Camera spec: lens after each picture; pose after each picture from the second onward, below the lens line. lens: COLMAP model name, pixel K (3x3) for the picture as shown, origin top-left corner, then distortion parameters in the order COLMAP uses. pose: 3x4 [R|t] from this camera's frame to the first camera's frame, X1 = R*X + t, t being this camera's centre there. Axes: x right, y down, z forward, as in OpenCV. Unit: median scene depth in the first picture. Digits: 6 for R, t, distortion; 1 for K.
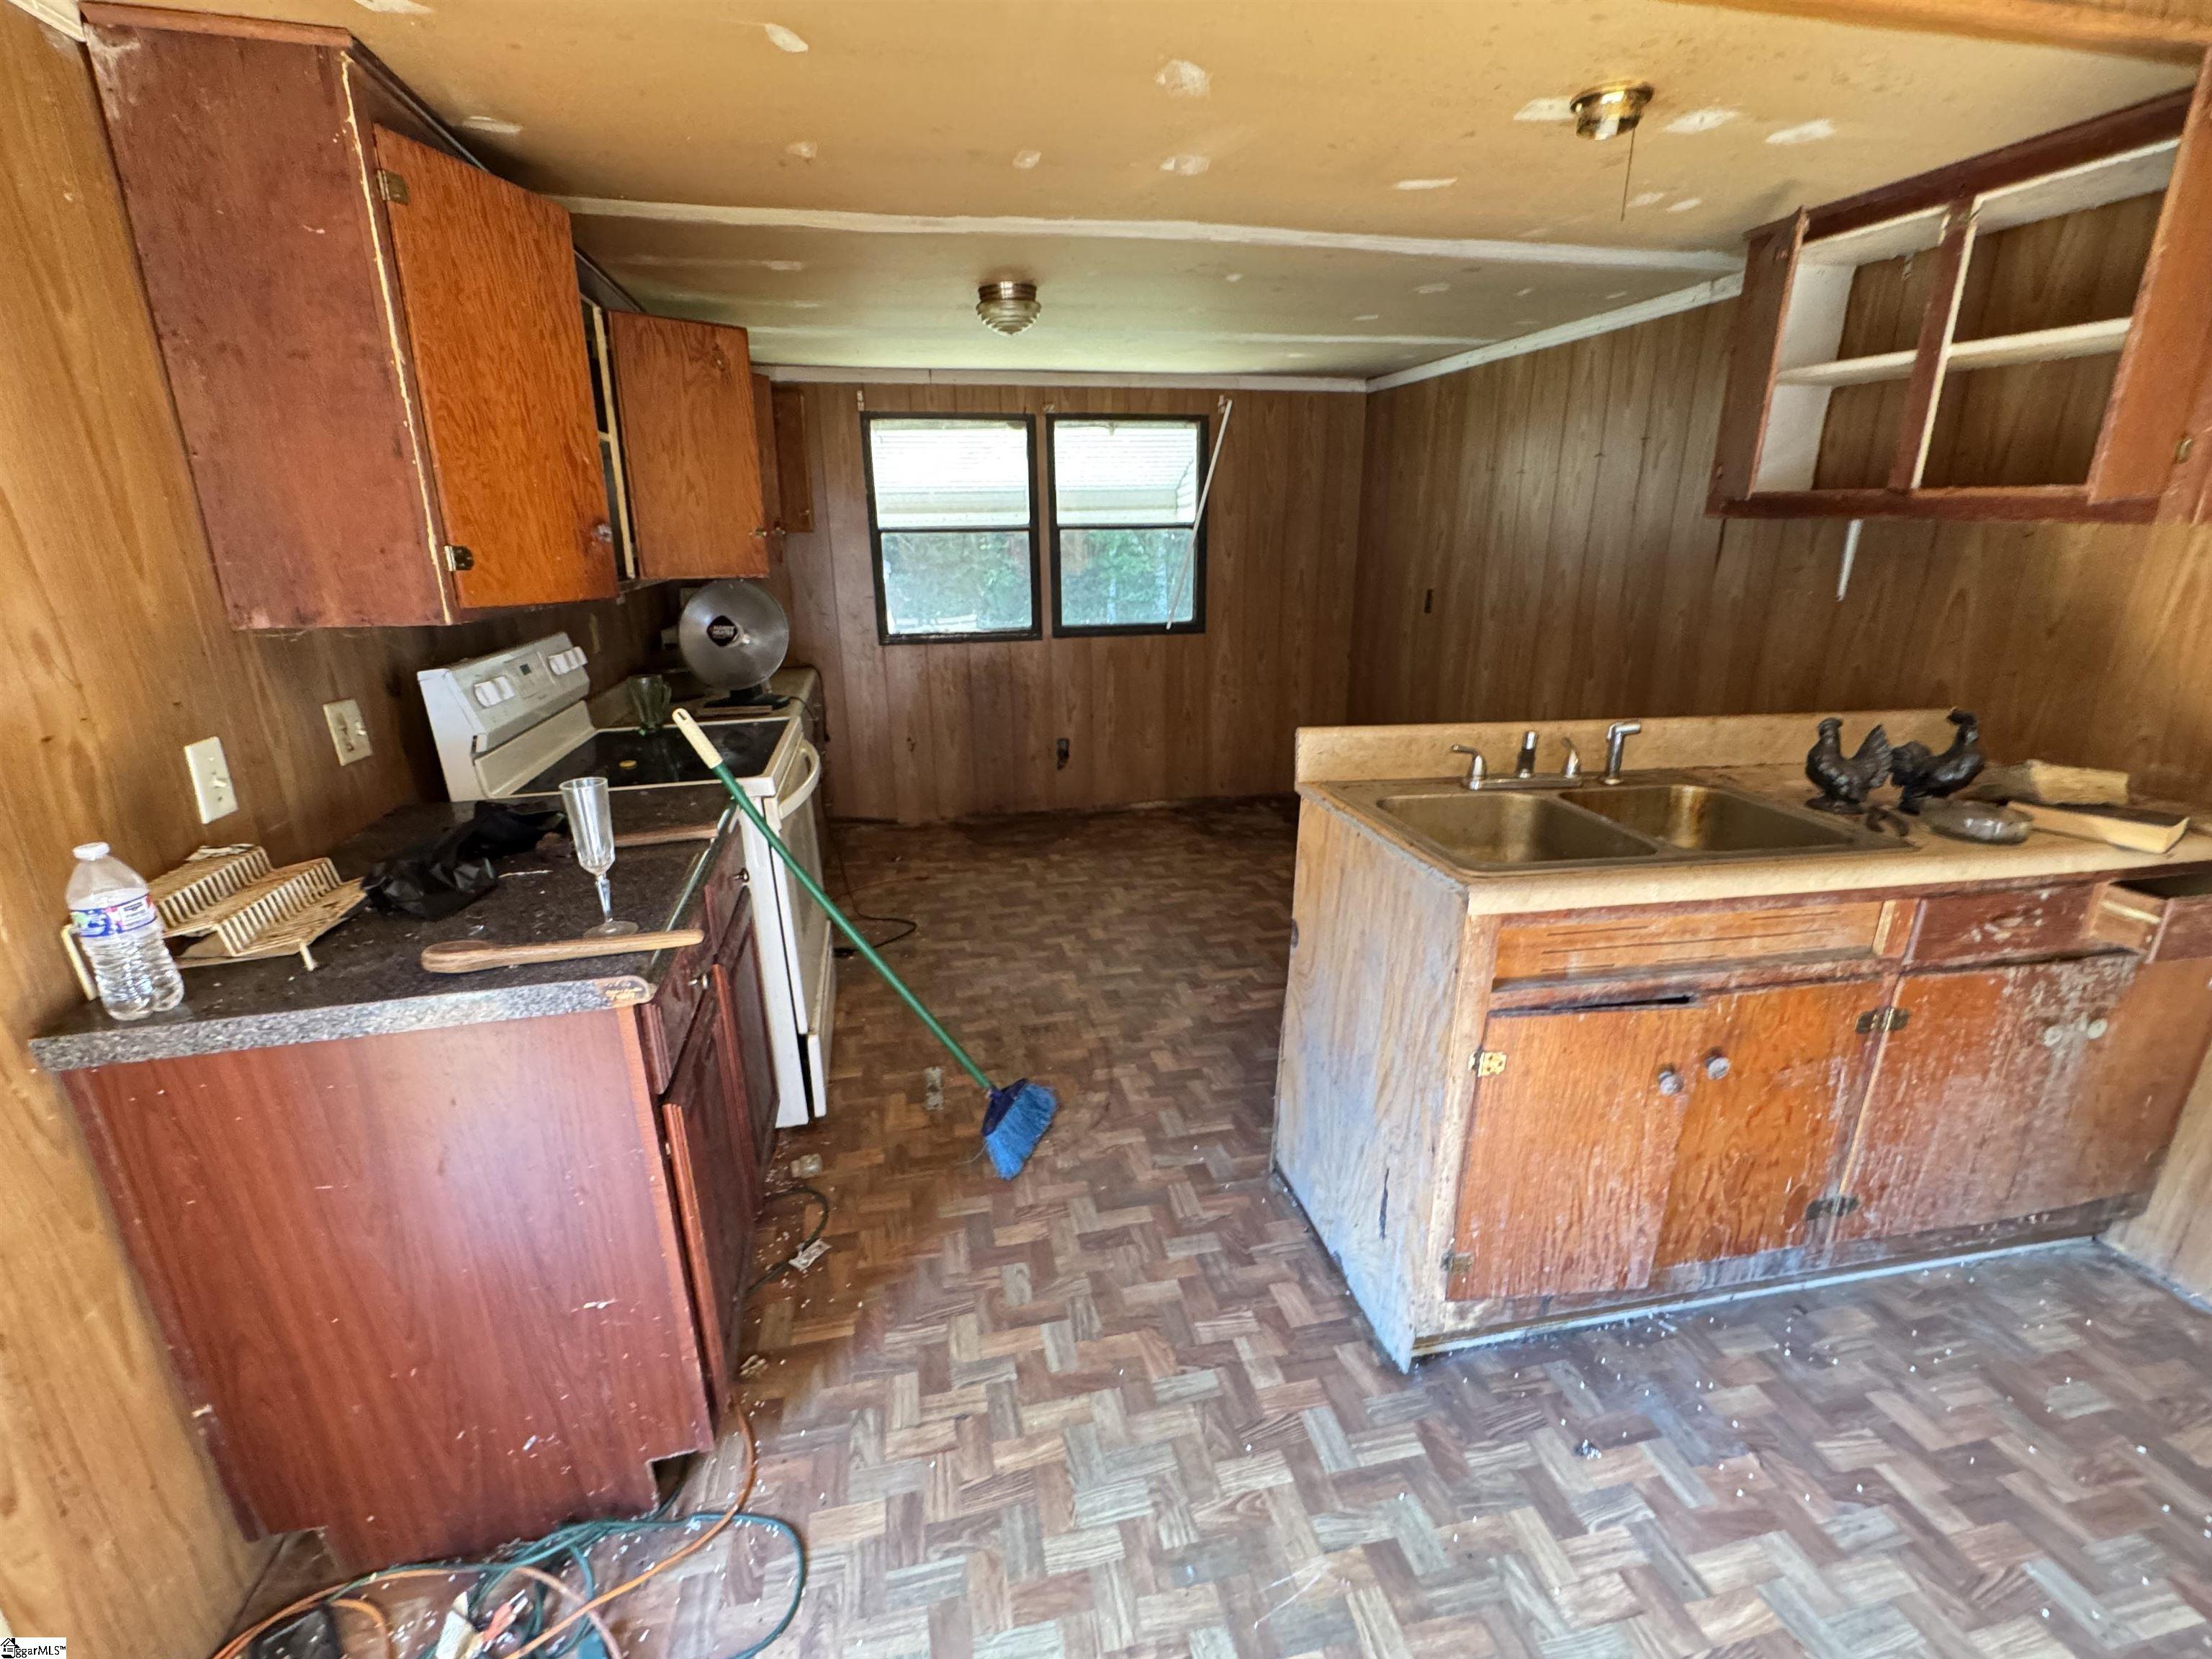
lens RADIAL K [[967.0, 0, 1100.0], [0, 967.0, 836.0], [0, 0, 1]] dist [0.001811, -0.001864]
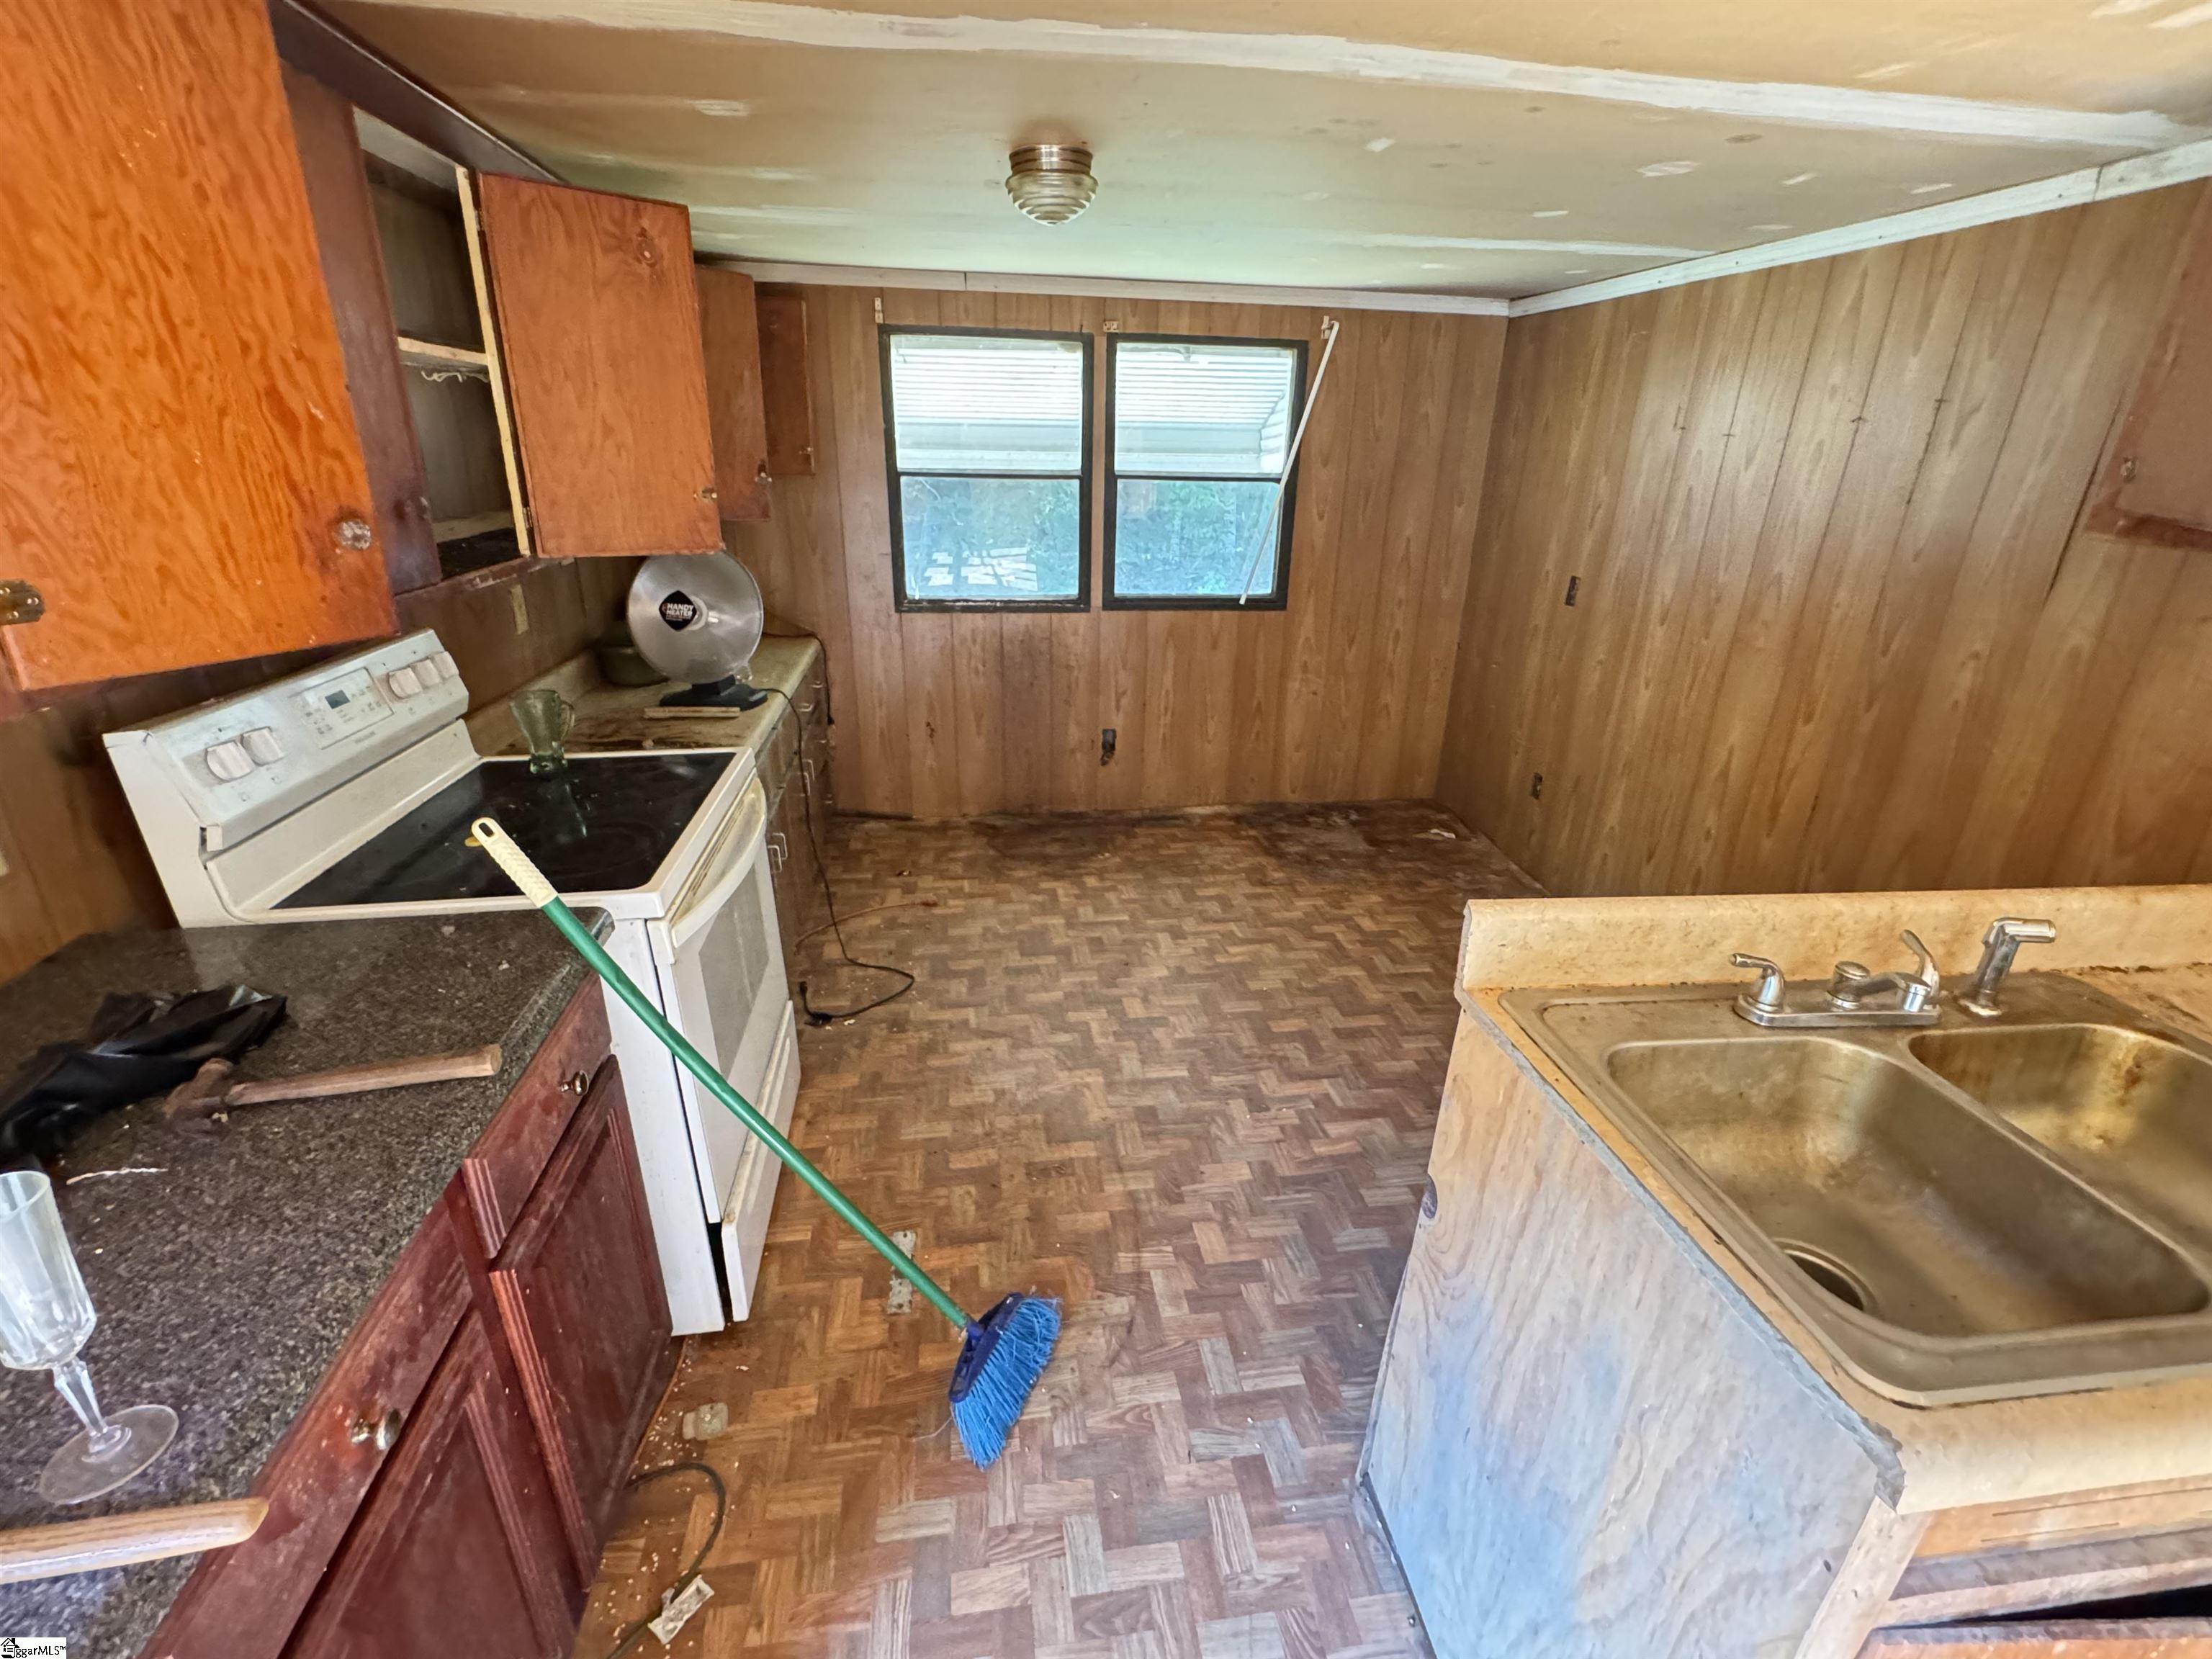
lens RADIAL K [[967.0, 0, 1104.1], [0, 967.0, 834.9], [0, 0, 1]] dist [0.001811, -0.001864]
pose [[0.997569, 0.053131, -0.045098, 0.000772], [-0.049614, 0.995886, 0.075825, -0.128111], [0.048941, -0.073403, 0.996101, 0.262399]]
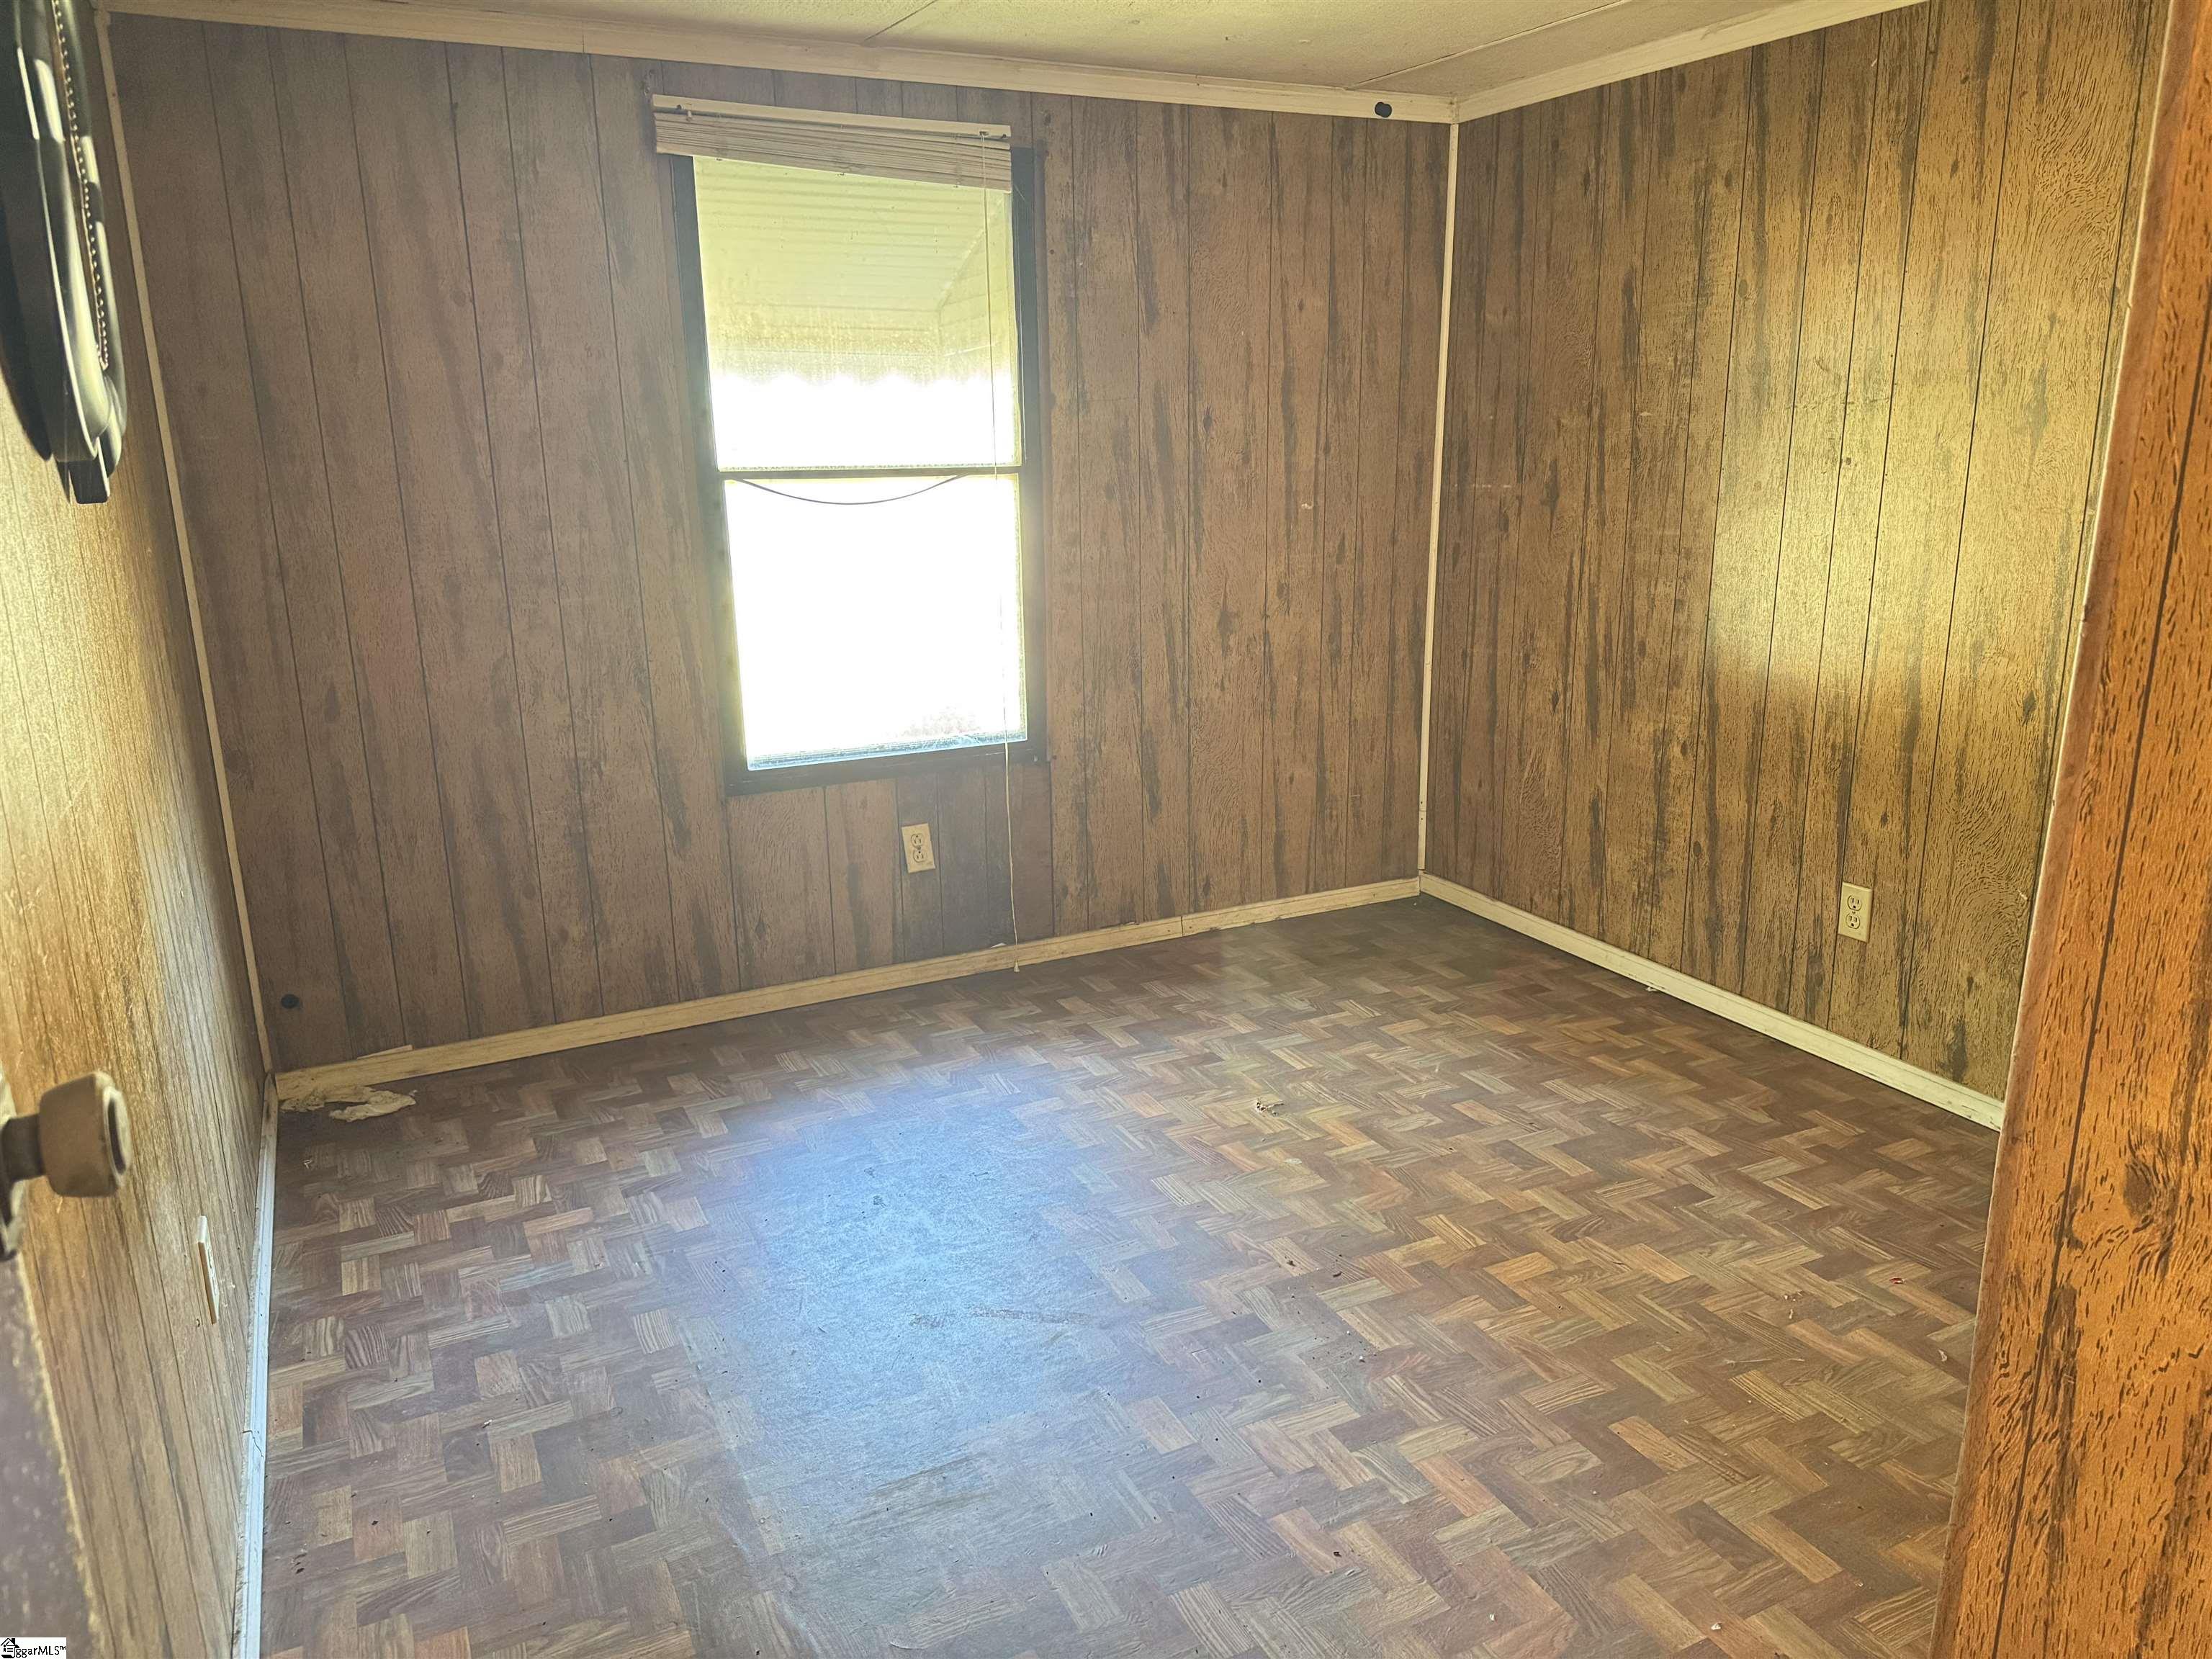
lens RADIAL K [[1549.5, 0, 1113.7], [0, 1549.5, 838.2], [0, 0, 1]] dist [0.041564, -0.045334]
pose [[0.247643, 0.256463, -0.934291, 0.842631], [-0.280423, 0.942026, 0.184258, -0.010339], [0.927381, 0.216366, 0.305204, 0.117540]]
